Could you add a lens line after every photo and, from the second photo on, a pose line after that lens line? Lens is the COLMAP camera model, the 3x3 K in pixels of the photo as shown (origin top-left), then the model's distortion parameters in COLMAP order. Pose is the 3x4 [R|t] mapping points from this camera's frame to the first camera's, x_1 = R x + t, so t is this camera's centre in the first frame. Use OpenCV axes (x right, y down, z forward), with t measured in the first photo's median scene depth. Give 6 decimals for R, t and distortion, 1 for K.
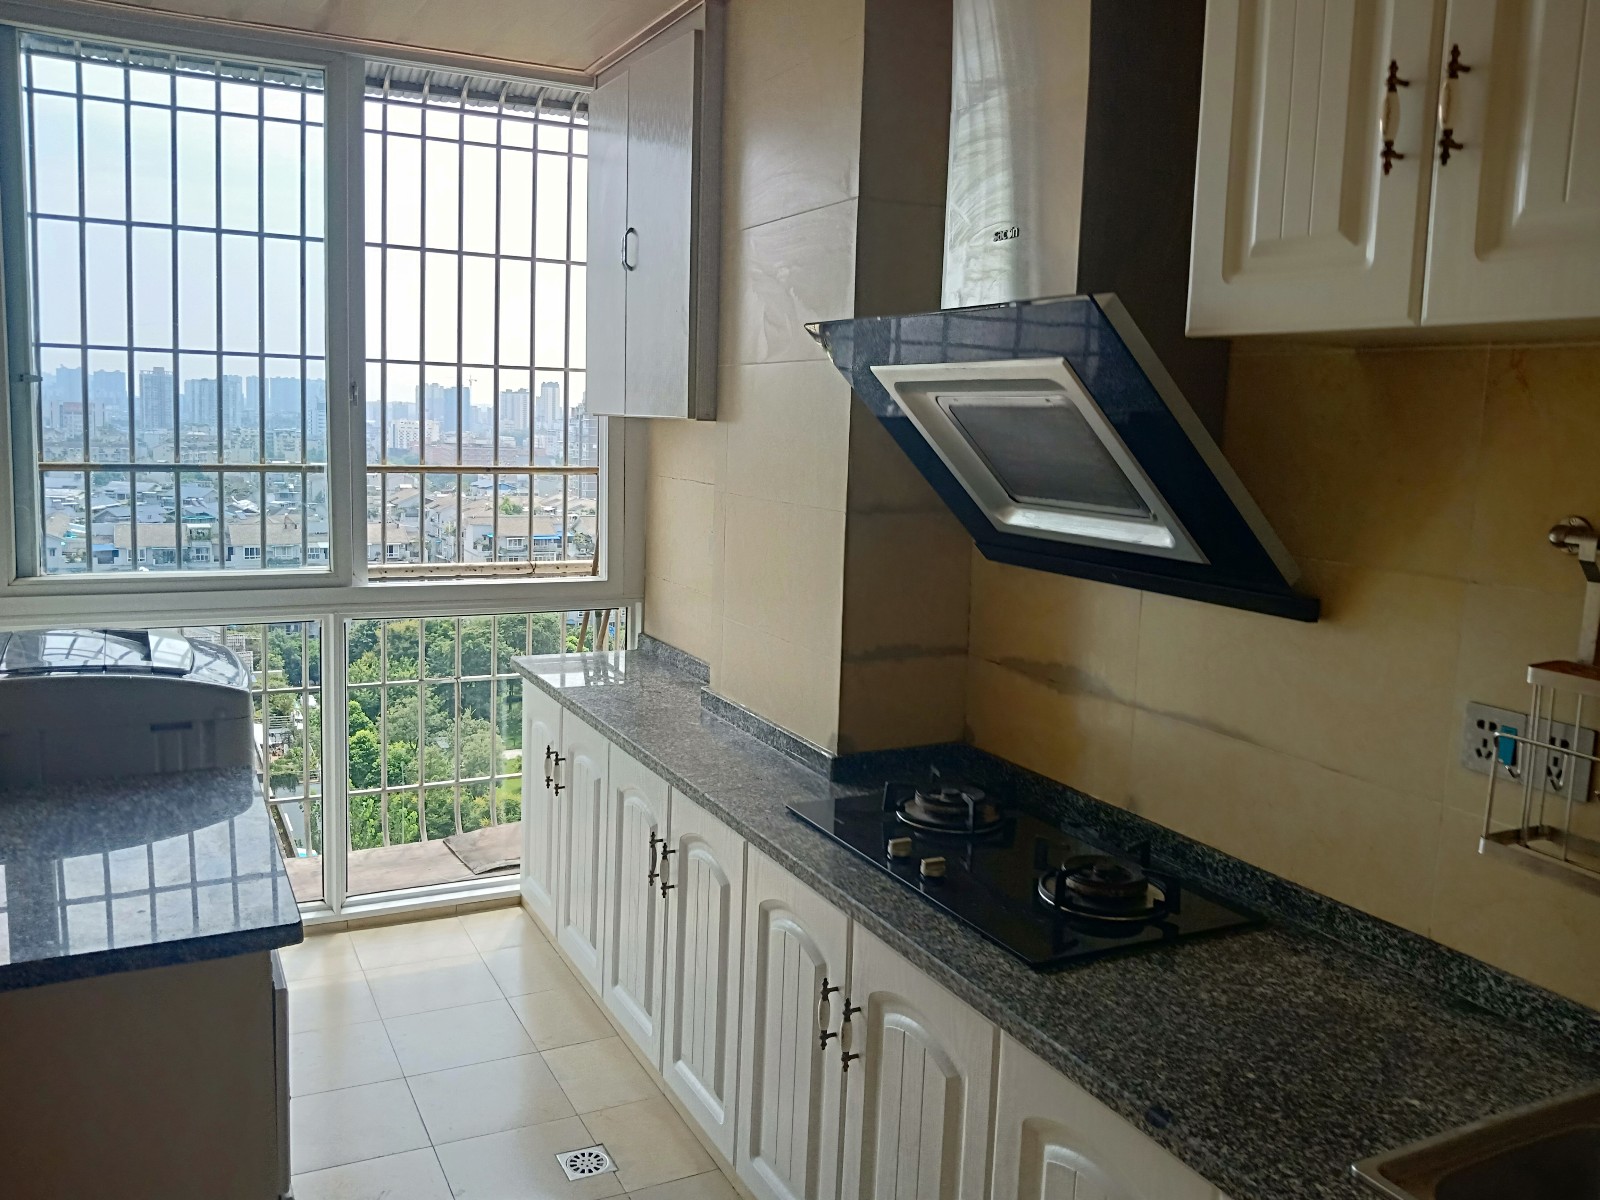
lens RADIAL K [[1237.9, 0, 800.0], [0, 1237.9, 600.0], [0, 0, 1]] dist [0.057691, -0.158289]
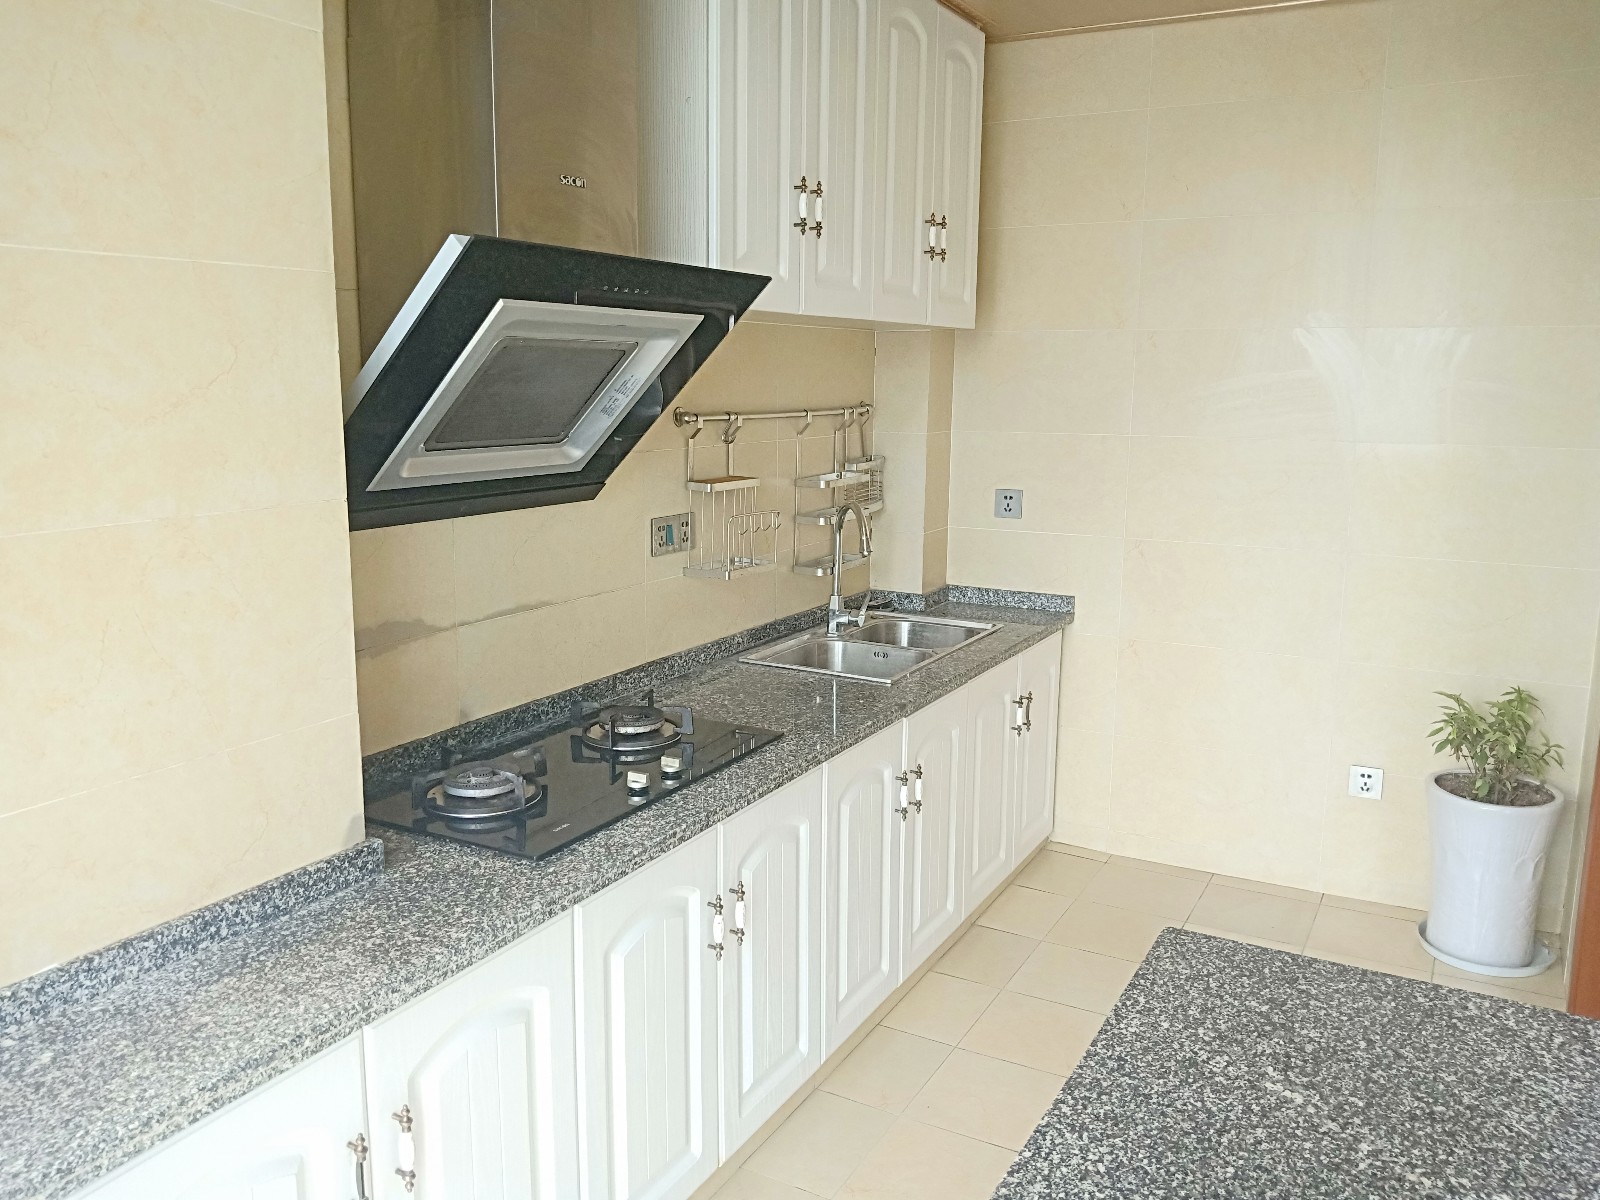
lens RADIAL K [[1237.9, 0, 800.0], [0, 1237.9, 600.0], [0, 0, 1]] dist [0.057691, -0.158289]
pose [[-0.550981, -0.185901, 0.813549, -0.924935], [0.097614, 0.953823, 0.284064, -0.256953], [-0.828789, 0.235927, -0.507392, 1.576679]]
